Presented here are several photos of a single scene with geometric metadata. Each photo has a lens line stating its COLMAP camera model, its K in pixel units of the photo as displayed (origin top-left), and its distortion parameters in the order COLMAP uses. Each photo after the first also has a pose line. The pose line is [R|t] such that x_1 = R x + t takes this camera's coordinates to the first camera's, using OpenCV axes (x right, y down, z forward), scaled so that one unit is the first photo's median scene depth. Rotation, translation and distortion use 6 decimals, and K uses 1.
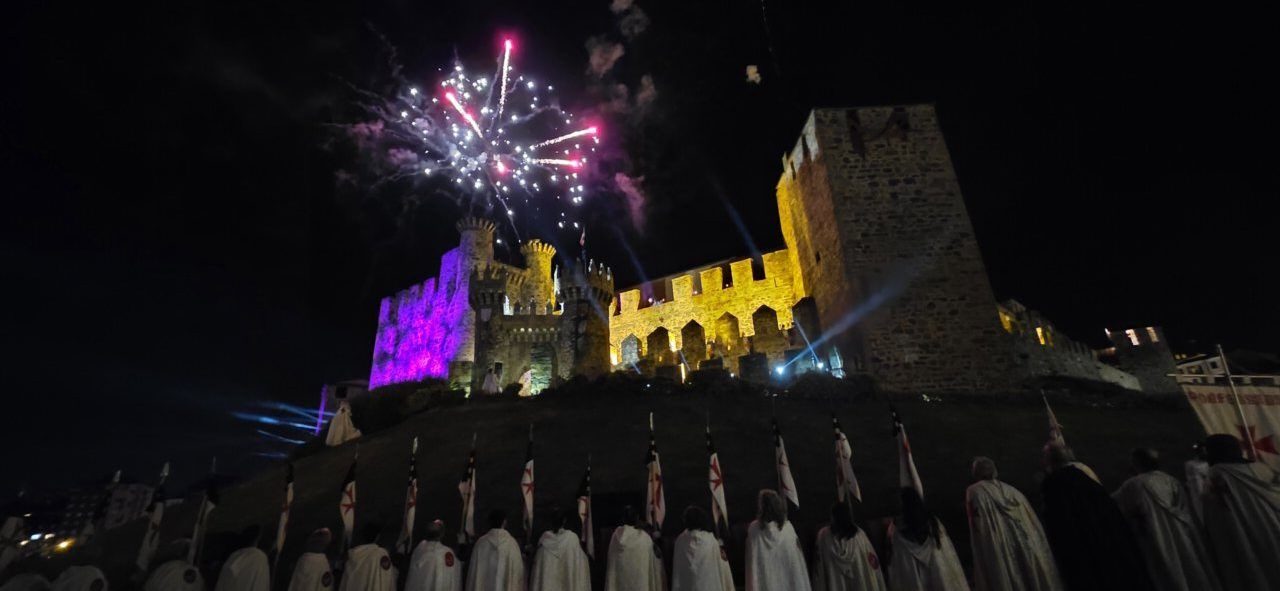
lens RADIAL K [[524.1, 0, 641.5], [0, 524.1, 310.9], [0, 0, 1]] dist [-0.000573, -0.000033]
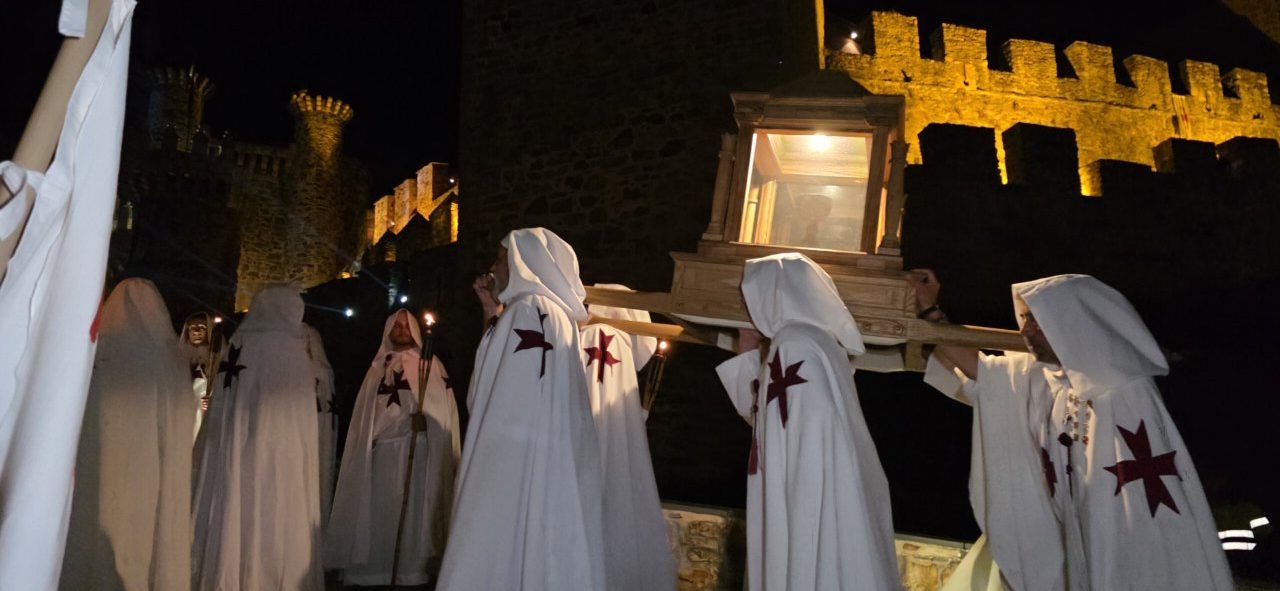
lens RADIAL K [[888.9, 0, 647.6], [0, 888.9, 297.6], [0, 0, 1]] dist [0.081066, -0.086453]
pose [[0.931778, -0.055275, -0.358795, 0.723838], [0.094558, 0.991178, 0.092866, 0.044993], [0.350497, -0.120458, 0.928785, 0.312358]]
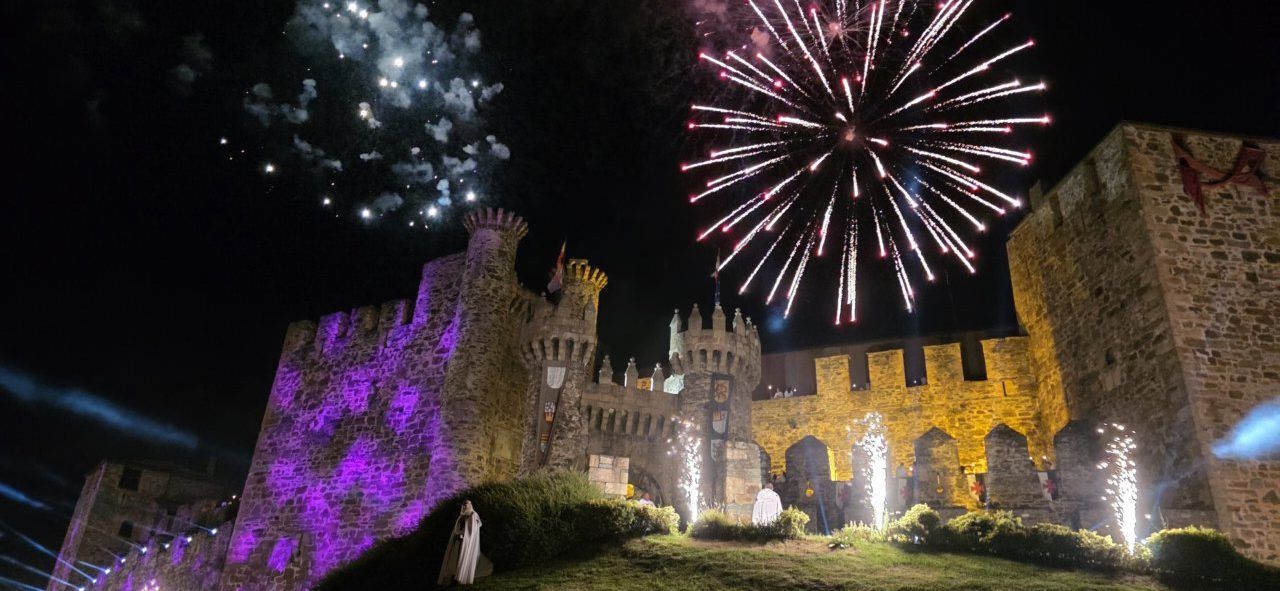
lens RADIAL K [[890.2, 0, 655.2], [0, 890.2, 293.7], [0, 0, 1]] dist [0.079457, -0.082549]
pose [[0.987138, 0.141971, 0.073499, -0.284027], [-0.131990, 0.983163, -0.126371, 0.027737], [-0.090203, 0.115044, 0.989256, 0.000691]]
